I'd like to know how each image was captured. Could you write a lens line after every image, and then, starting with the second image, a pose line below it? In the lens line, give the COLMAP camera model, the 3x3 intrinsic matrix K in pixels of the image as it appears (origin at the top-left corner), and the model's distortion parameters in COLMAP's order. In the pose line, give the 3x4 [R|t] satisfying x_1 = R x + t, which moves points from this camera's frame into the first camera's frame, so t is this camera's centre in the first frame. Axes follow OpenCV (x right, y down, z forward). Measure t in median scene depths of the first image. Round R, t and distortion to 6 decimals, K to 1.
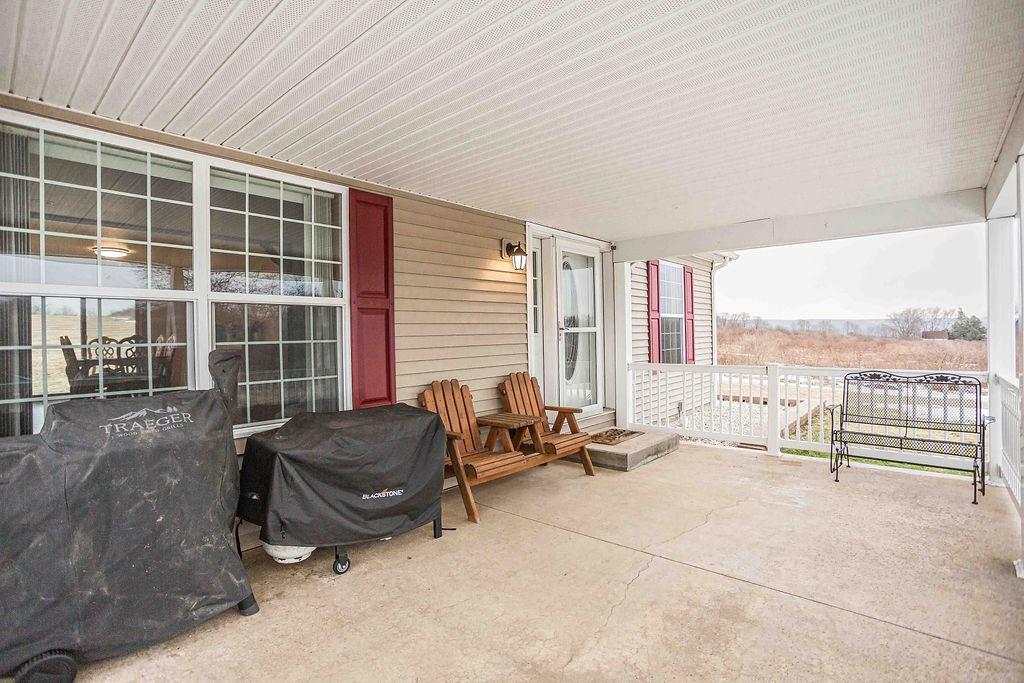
lens RADIAL K [[498.0, 0, 514.5], [0, 498.0, 340.2], [0, 0, 1]] dist [-0.054803, 0.020048]
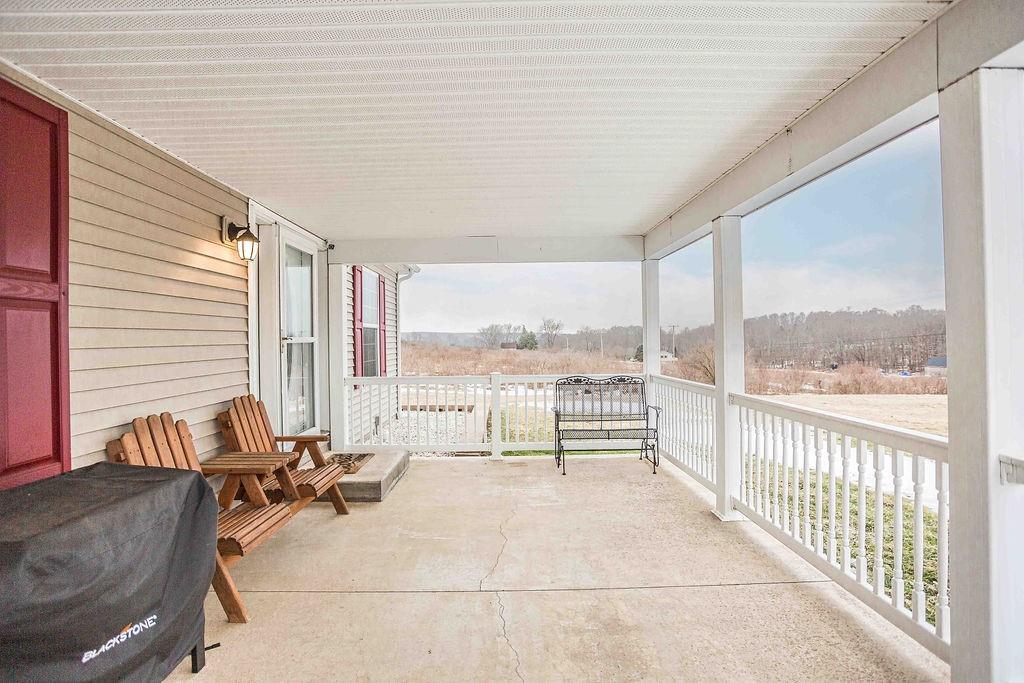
lens RADIAL K [[498.0, 0, 508.0], [0, 498.0, 334.6], [0, 0, 1]] dist [-0.054803, 0.020048]
pose [[0.751369, 0.015057, 0.659710, -0.187238], [0.006889, 0.999506, -0.030659, -0.002373], [-0.659846, 0.027581, 0.750894, 0.185441]]
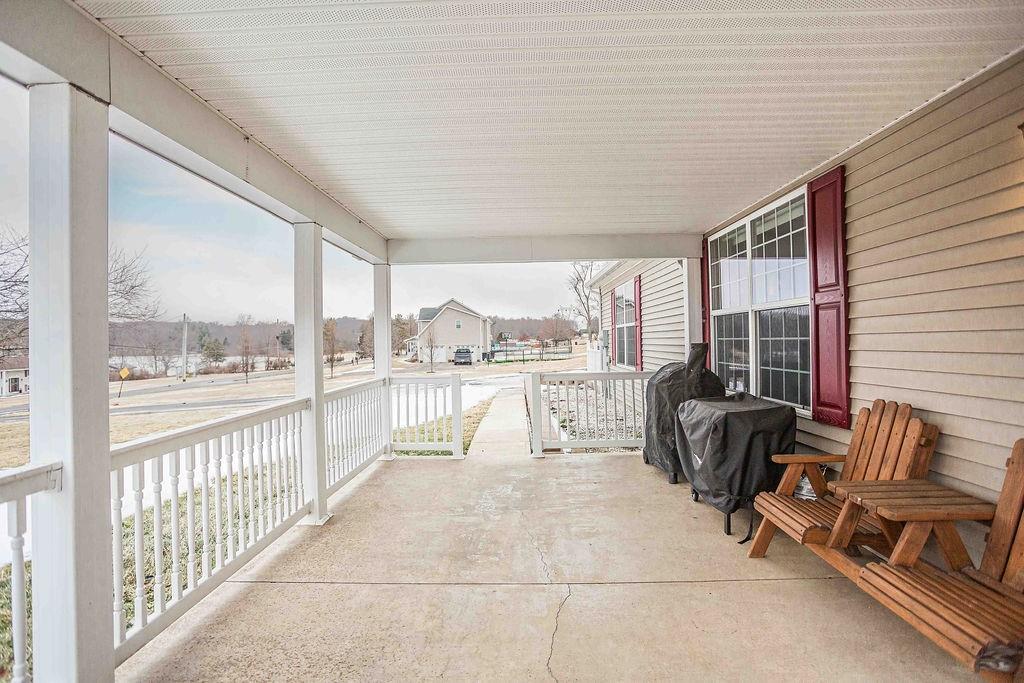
lens RADIAL K [[498.0, 0, 511.8], [0, 498.0, 338.6], [0, 0, 1]] dist [-0.054803, 0.020048]
pose [[-0.765883, 0.028295, -0.642357, 0.573685], [0.025216, 0.999584, 0.013967, -0.020765], [0.642486, -0.005501, -0.766278, 1.034889]]
